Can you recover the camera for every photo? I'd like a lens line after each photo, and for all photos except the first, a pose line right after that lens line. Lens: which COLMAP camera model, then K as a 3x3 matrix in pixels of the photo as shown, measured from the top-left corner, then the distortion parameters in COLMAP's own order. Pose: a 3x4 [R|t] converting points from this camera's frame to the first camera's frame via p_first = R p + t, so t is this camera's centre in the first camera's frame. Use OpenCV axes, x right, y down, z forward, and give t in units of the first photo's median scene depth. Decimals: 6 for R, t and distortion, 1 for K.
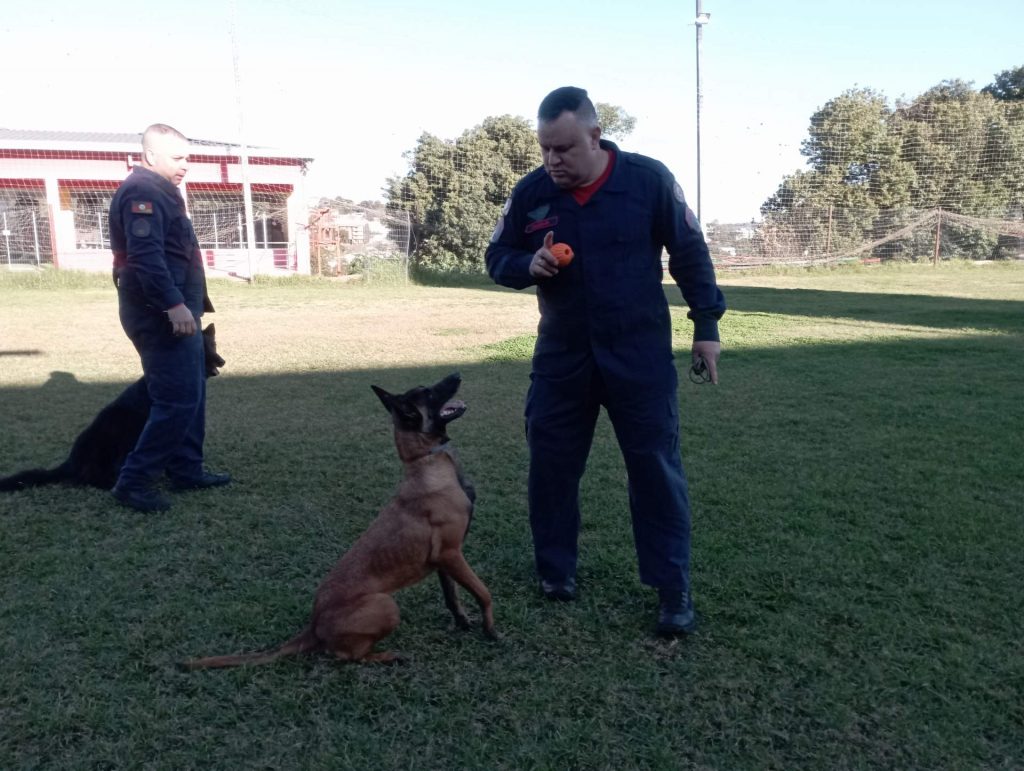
lens RADIAL K [[808.2, 0, 521.8], [0, 808.2, 390.8], [0, 0, 1]] dist [0.067357, -0.098085]
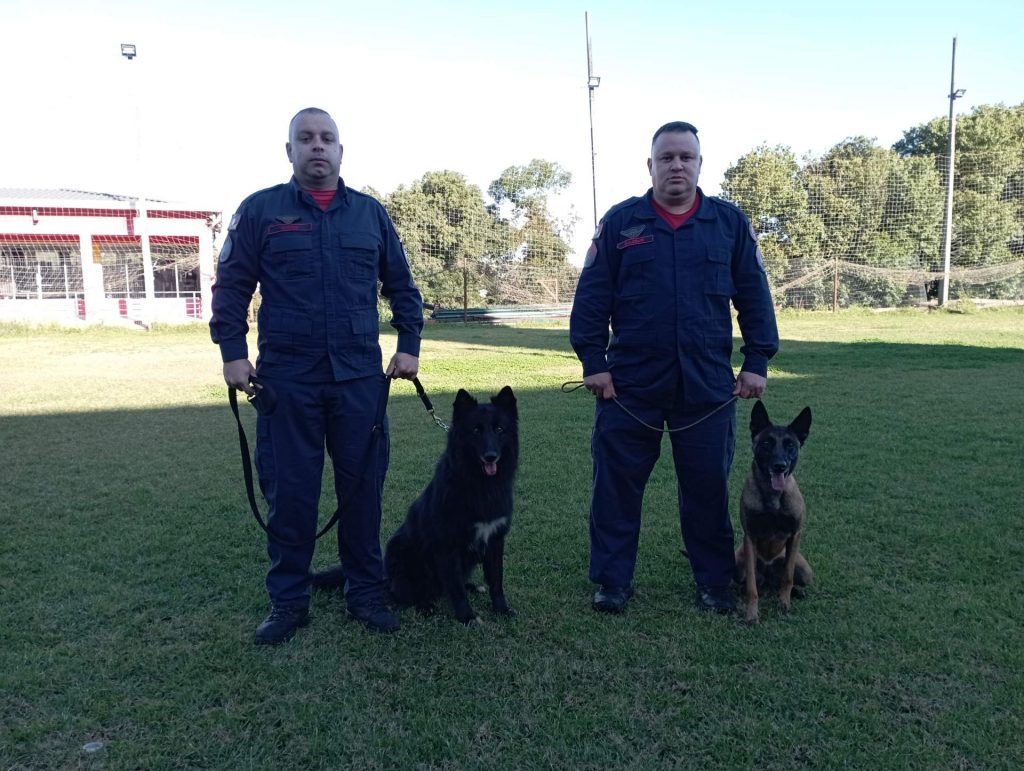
lens RADIAL K [[808.2, 0, 517.5], [0, 808.2, 384.8], [0, 0, 1]] dist [0.067357, -0.098085]
pose [[0.999987, -0.003449, 0.003872, 0.243470], [0.003704, 0.997683, -0.067938, 0.015391], [-0.003629, 0.067952, 0.997682, -0.054309]]
